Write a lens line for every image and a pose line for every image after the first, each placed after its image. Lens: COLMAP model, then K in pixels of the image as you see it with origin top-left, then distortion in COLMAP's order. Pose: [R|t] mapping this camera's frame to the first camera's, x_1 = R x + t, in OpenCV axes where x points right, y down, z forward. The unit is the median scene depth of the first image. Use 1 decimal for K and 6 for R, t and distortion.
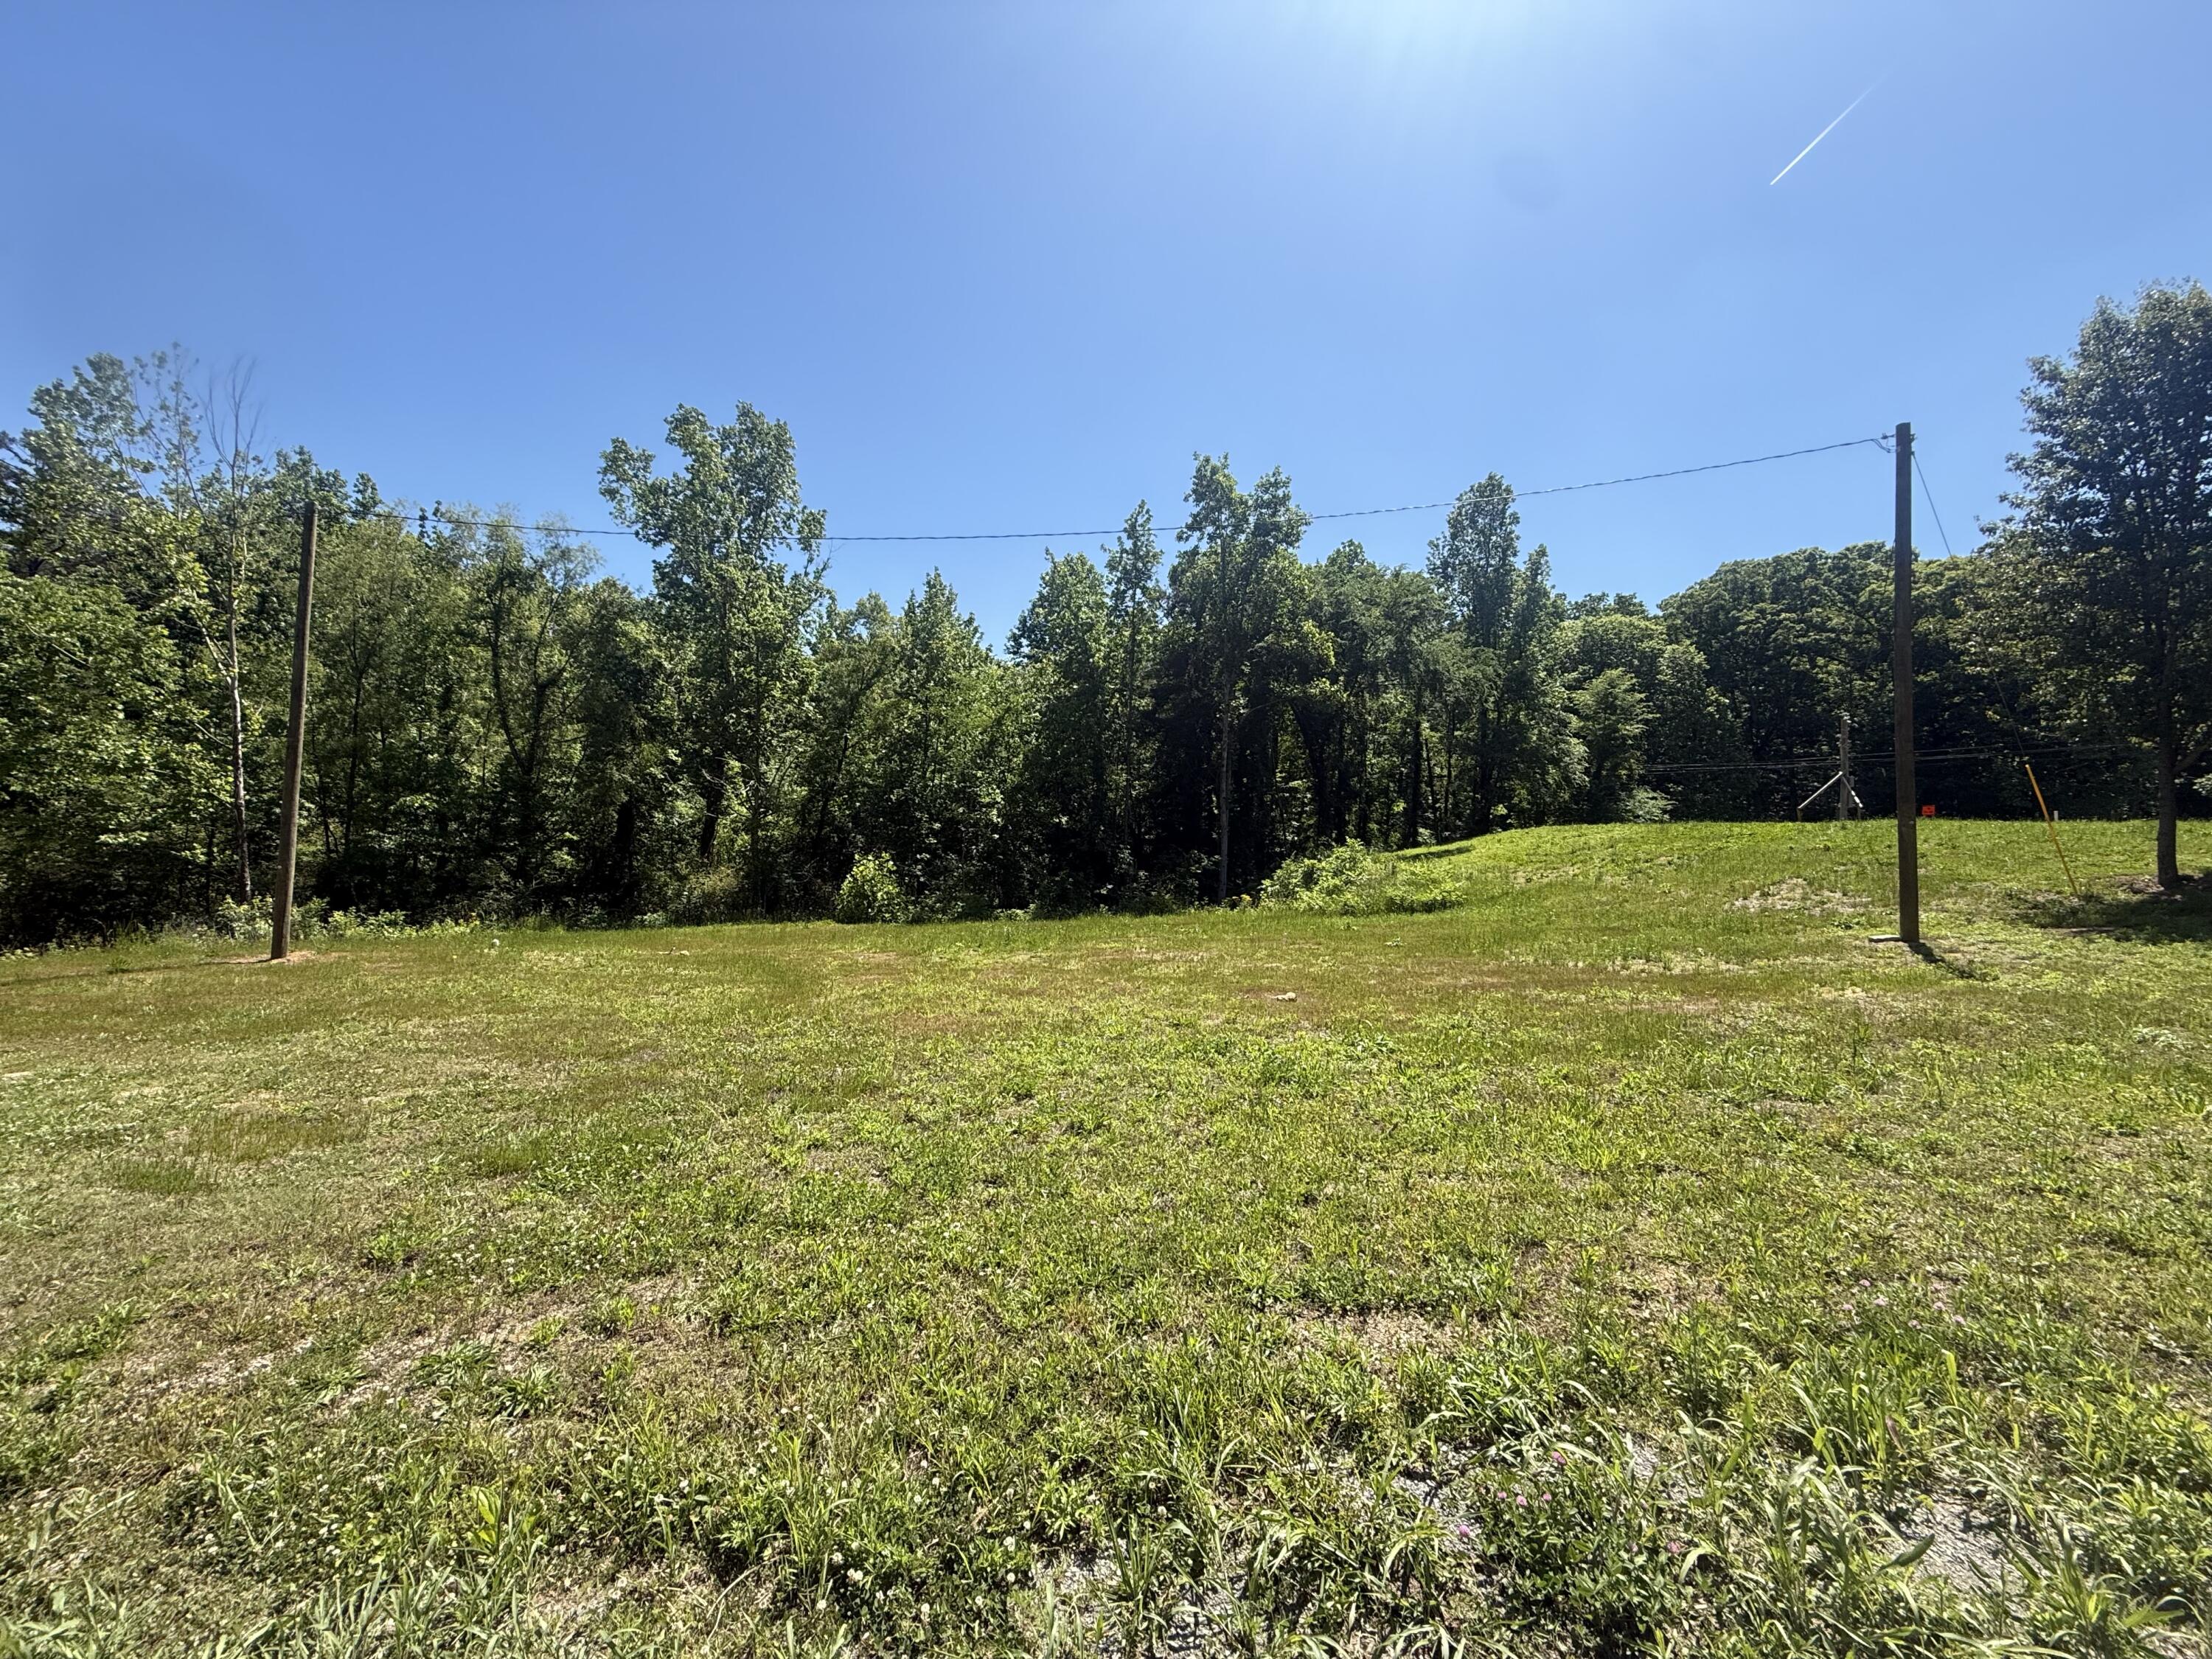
lens RADIAL K [[900.4, 0, 1095.4], [0, 900.4, 827.8], [0, 0, 1]] dist [0.009520, -0.000534]
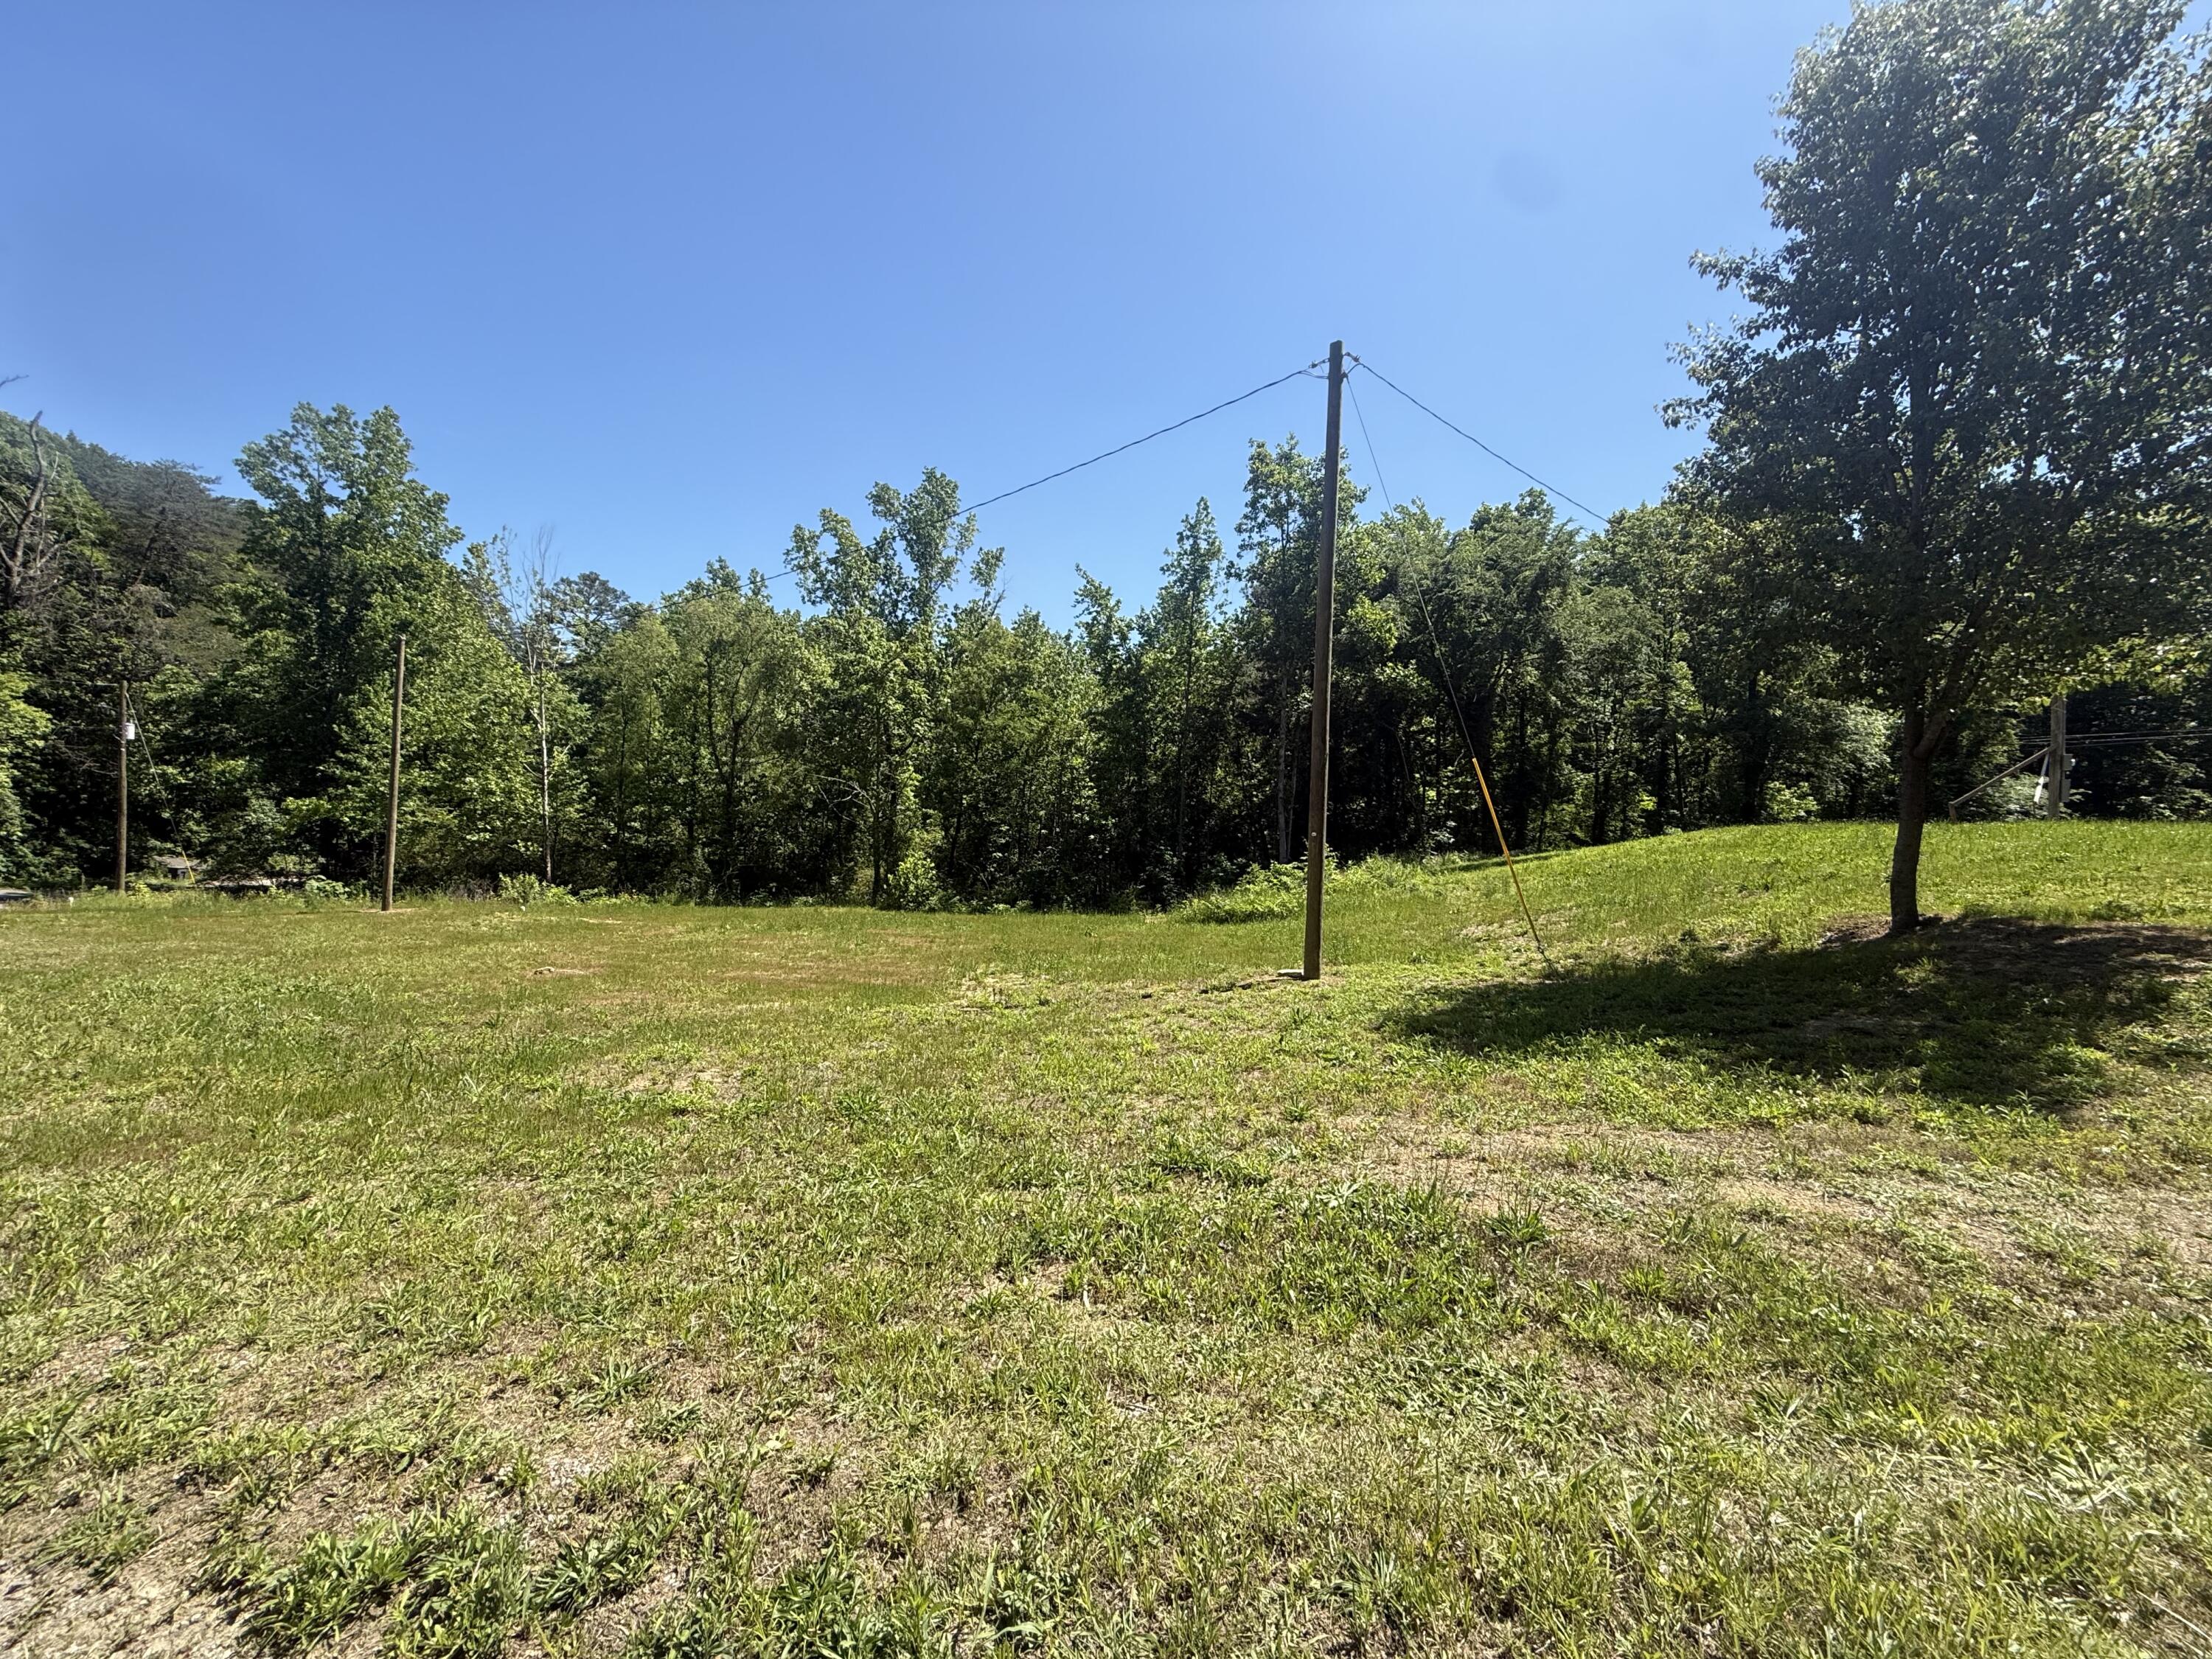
lens RADIAL K [[900.4, 0, 1095.4], [0, 900.4, 827.8], [0, 0, 1]] dist [0.009520, -0.000534]
pose [[0.876834, 0.000401, -0.480793, 0.427660], [0.001984, 0.999988, 0.004453, -0.005036], [0.480789, -0.004859, 0.876823, 0.071183]]
